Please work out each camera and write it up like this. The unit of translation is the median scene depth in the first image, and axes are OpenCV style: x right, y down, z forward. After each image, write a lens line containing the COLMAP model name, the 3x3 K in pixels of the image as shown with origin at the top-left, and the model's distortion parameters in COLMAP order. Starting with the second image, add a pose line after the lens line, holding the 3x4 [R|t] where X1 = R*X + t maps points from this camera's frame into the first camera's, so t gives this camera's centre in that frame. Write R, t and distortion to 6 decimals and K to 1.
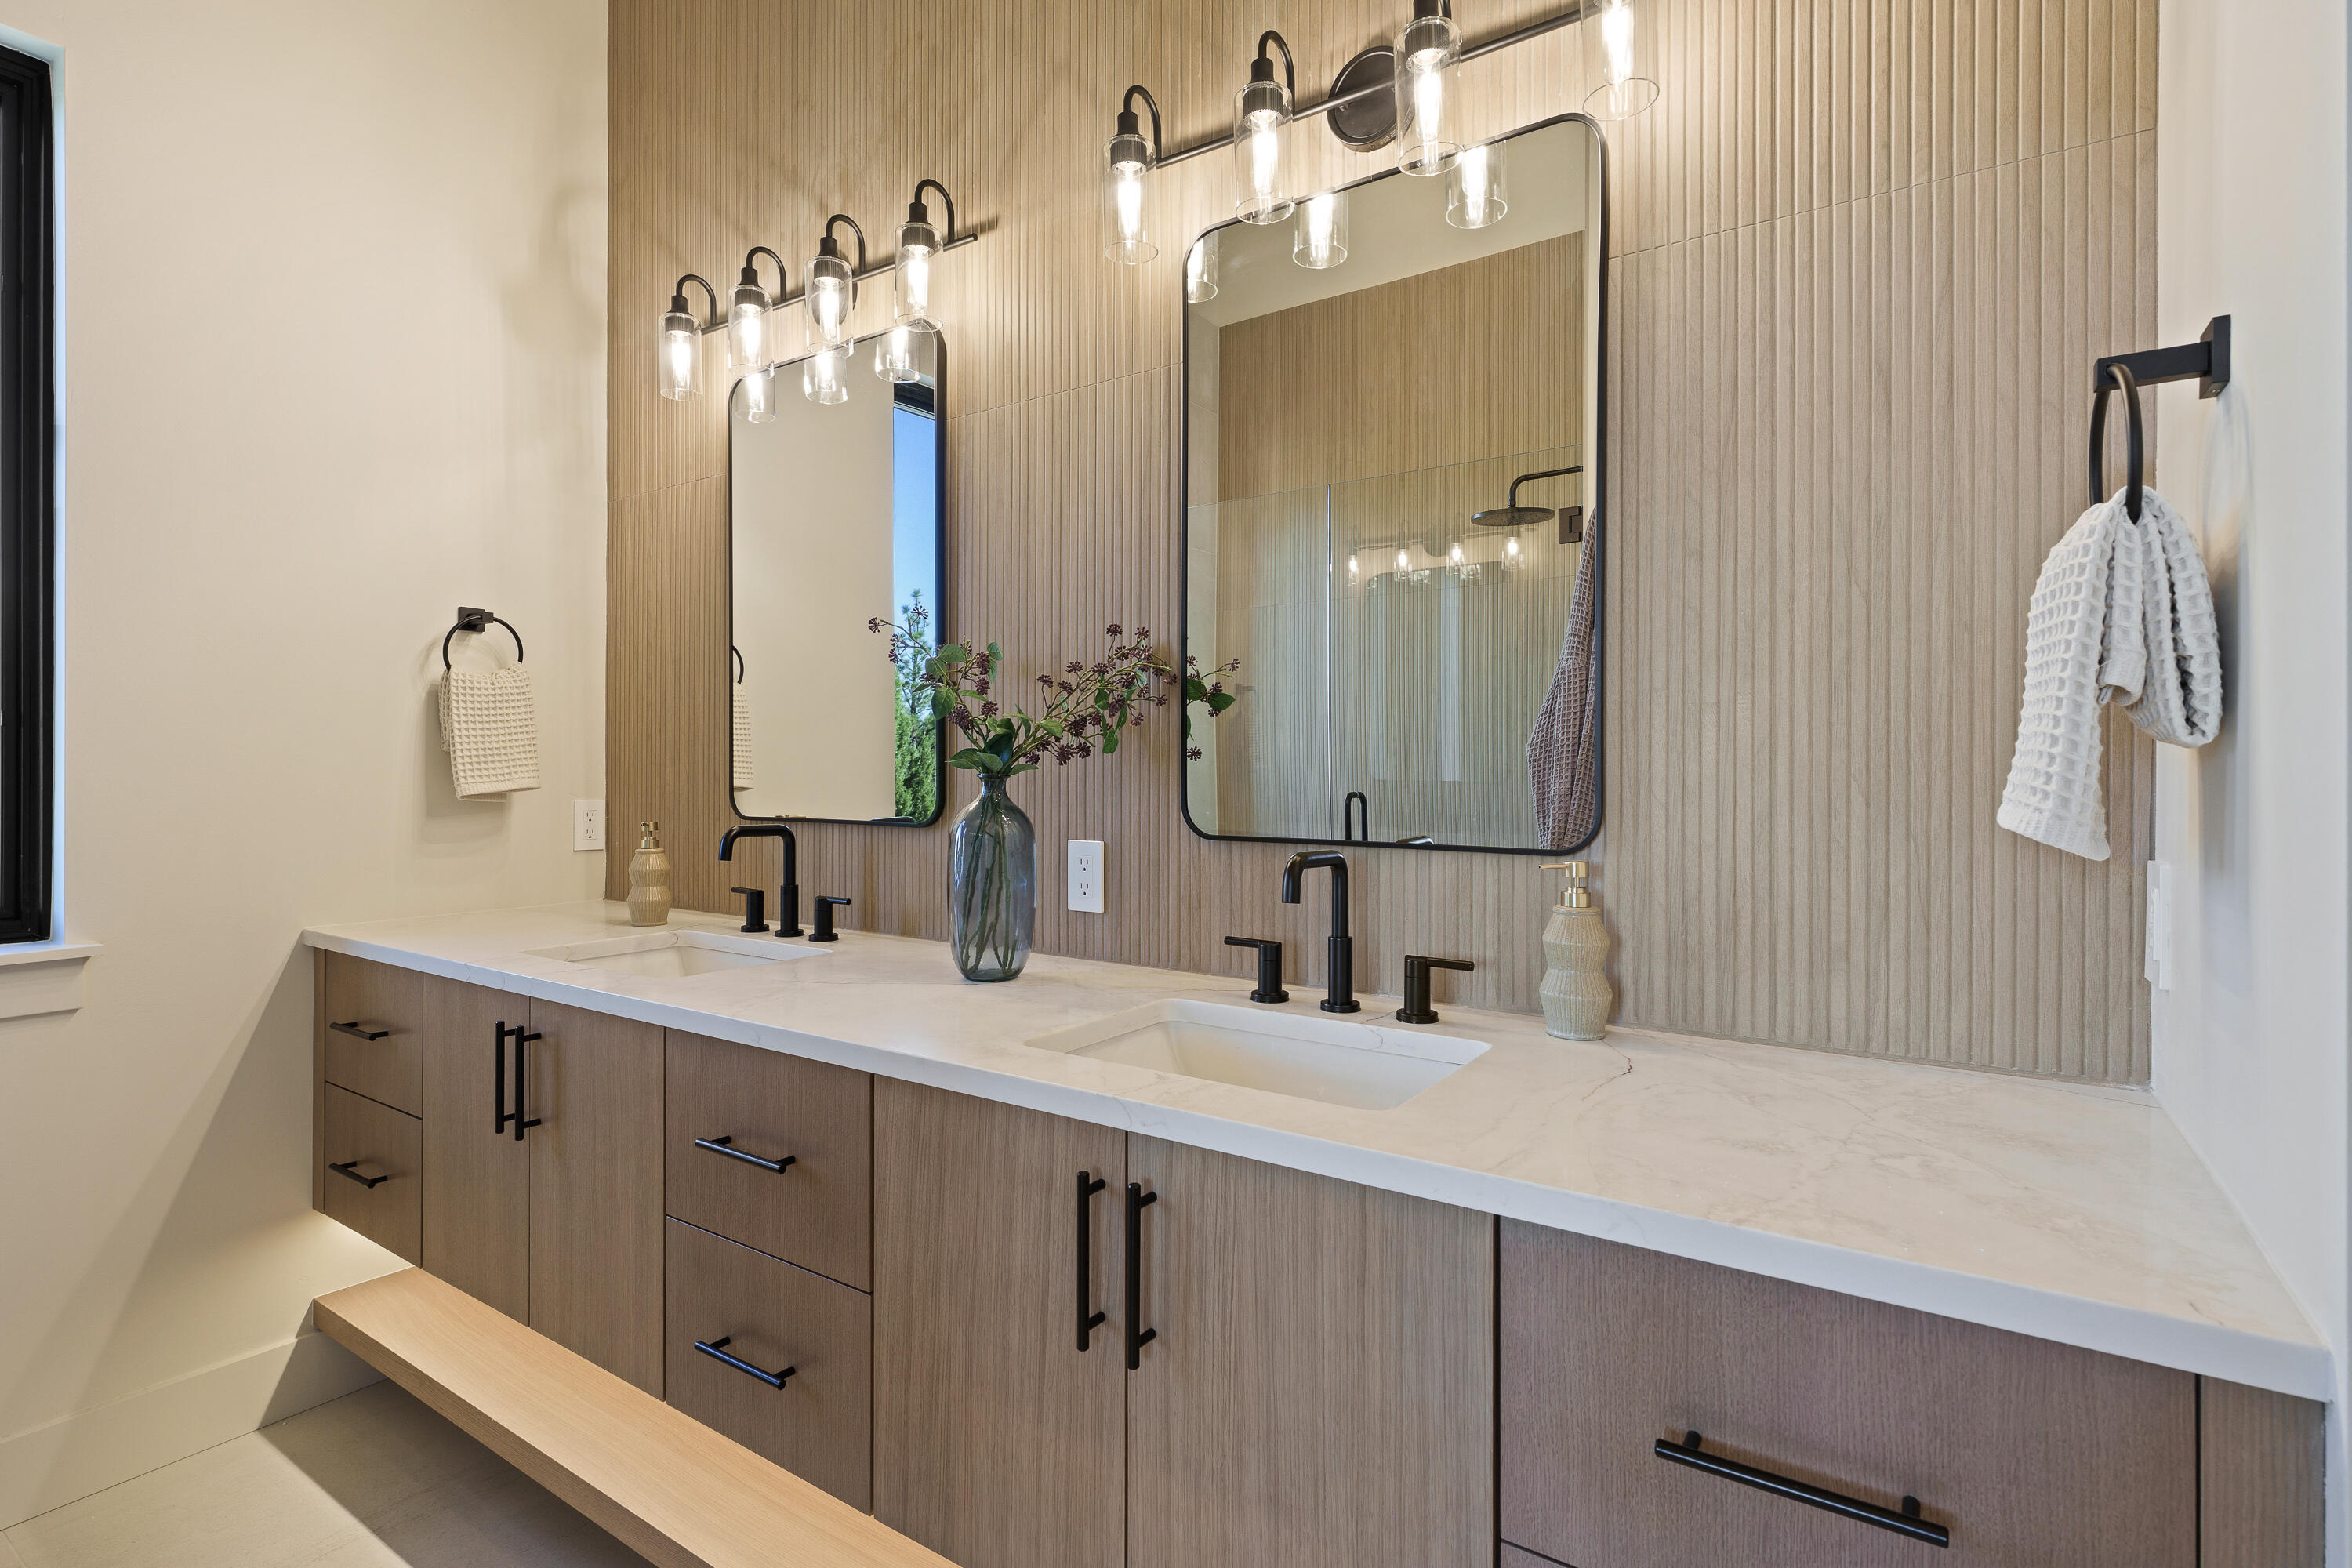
lens RADIAL K [[1113.9, 0, 1191.9], [0, 1113.9, 770.0], [0, 0, 1]] dist [-0.001078, -0.000124]
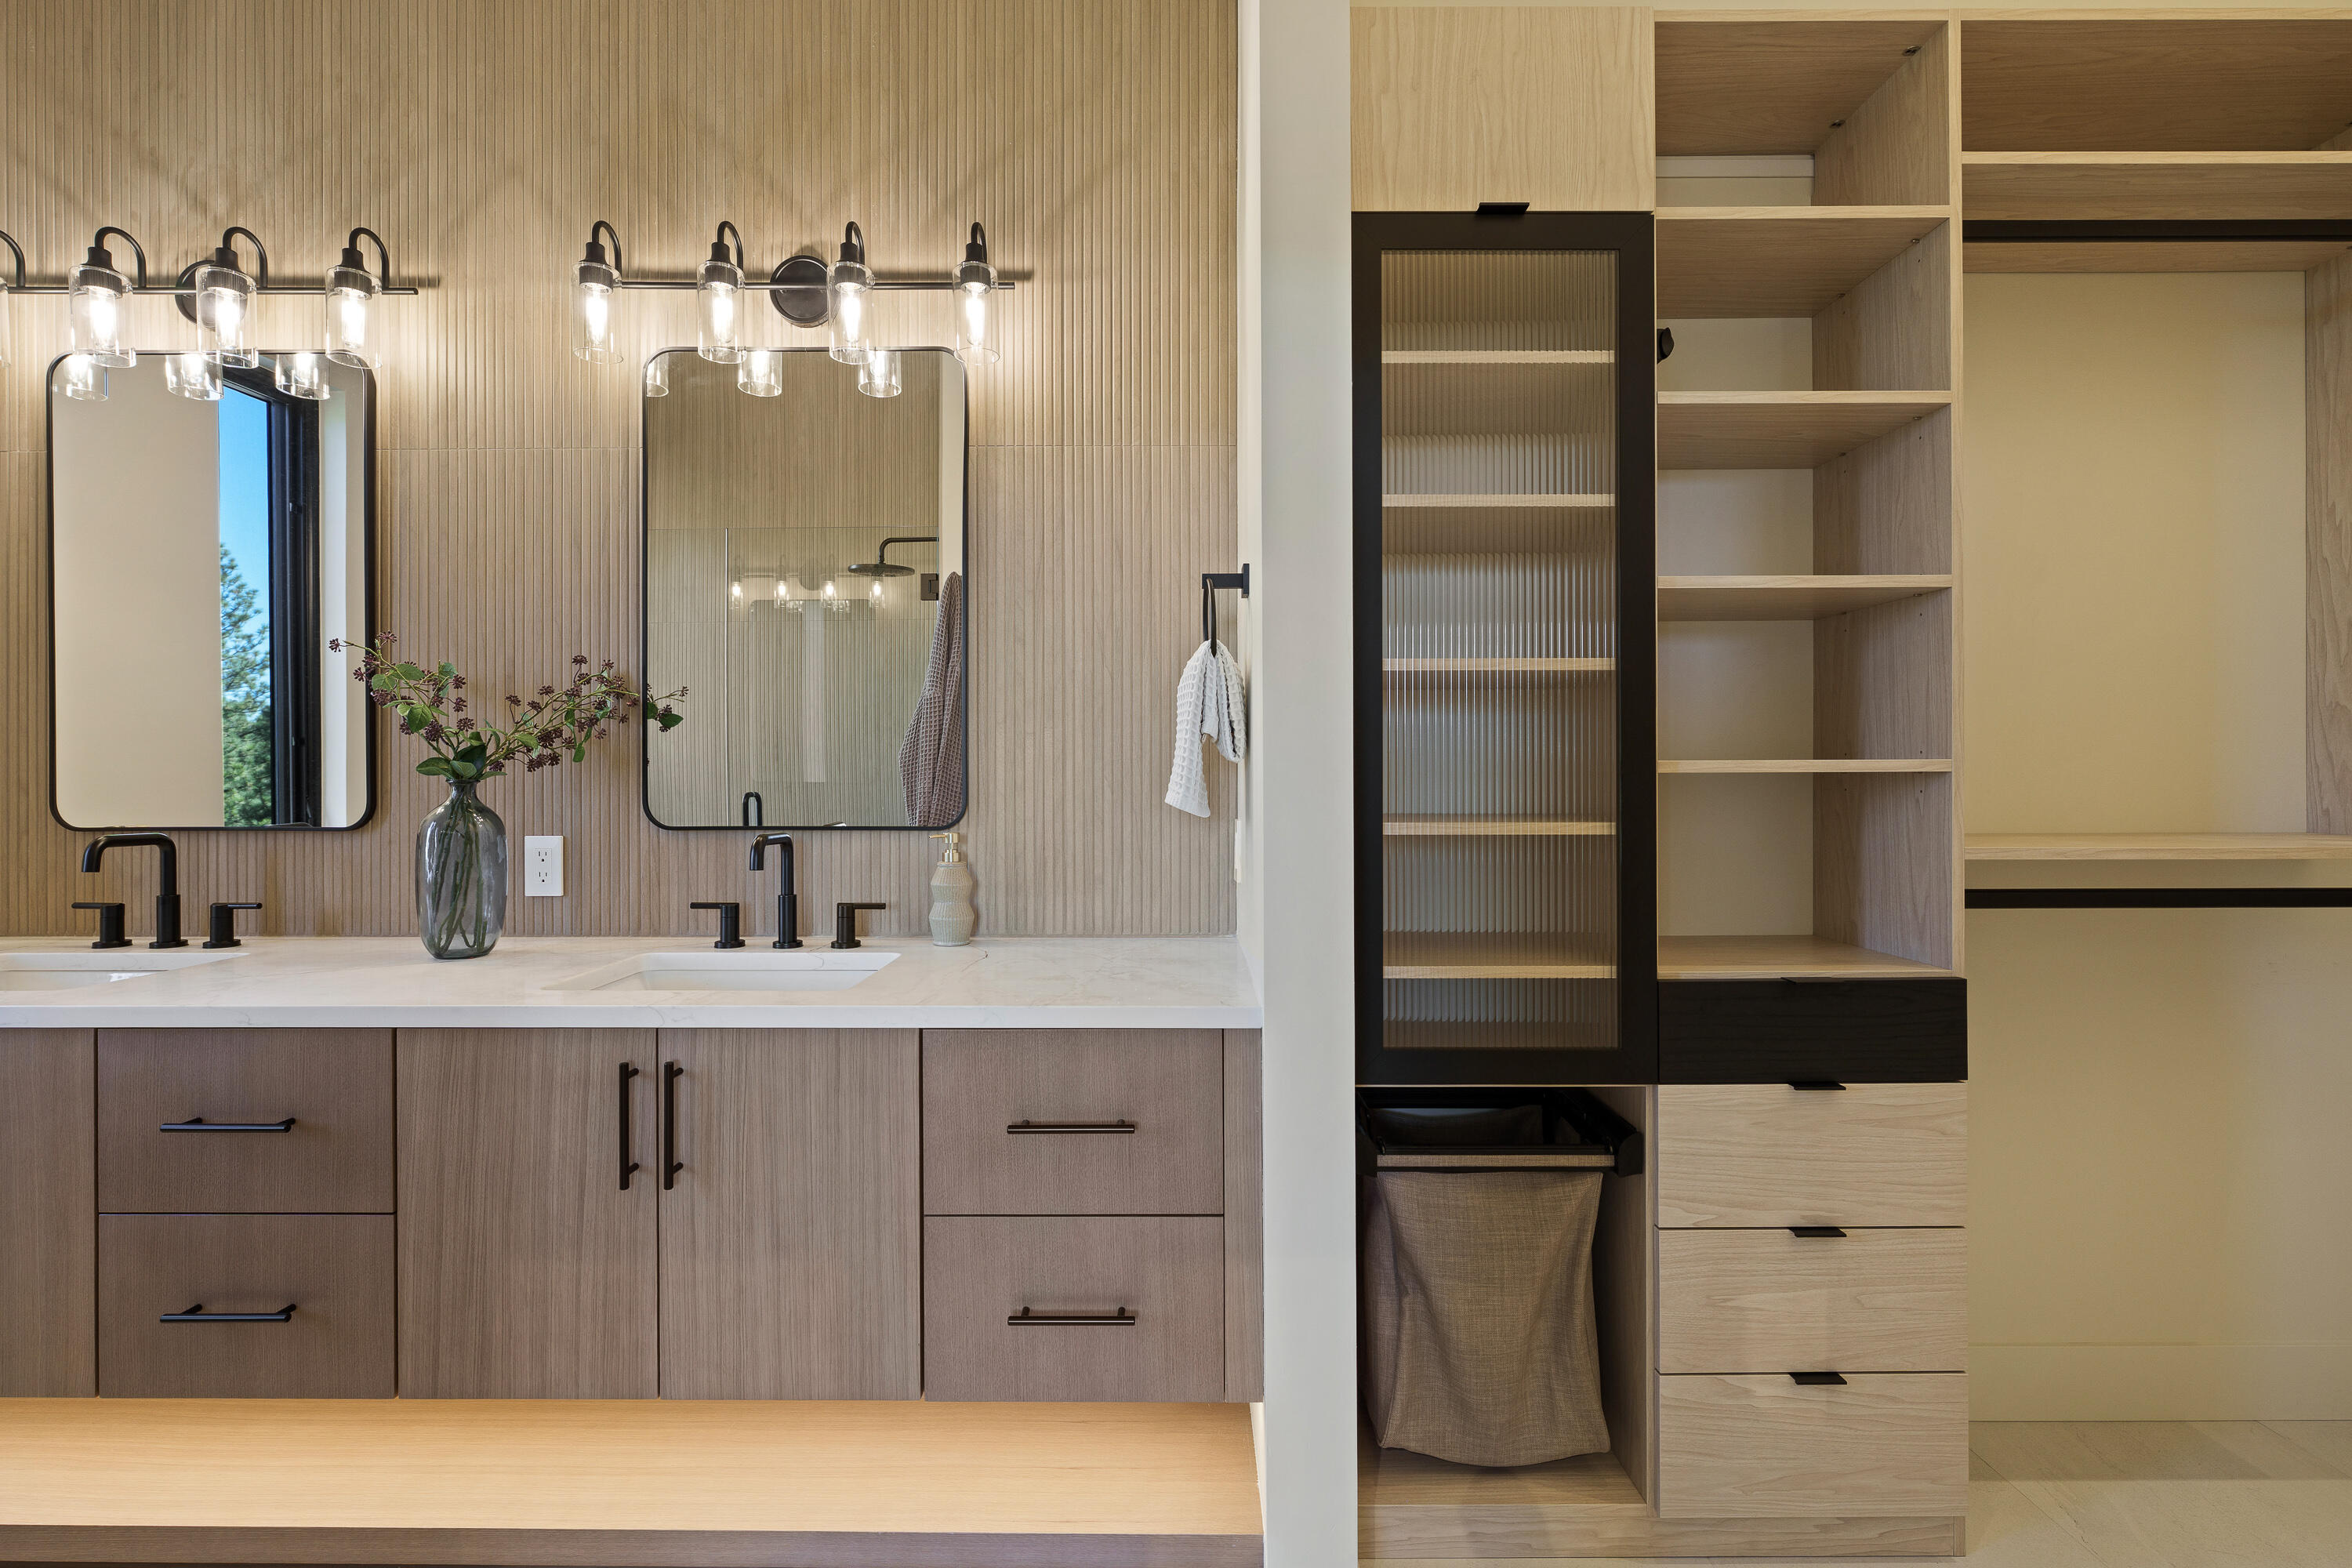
lens RADIAL K [[1061.6, 0, 1174.9], [0, 1061.6, 777.3], [0, 0, 1]] dist [-0.000668, -0.000012]
pose [[0.838779, -0.006676, 0.544430, -0.173553], [0.003785, 0.999972, 0.006432, -0.003539], [-0.544458, -0.003334, 0.838781, -0.359169]]
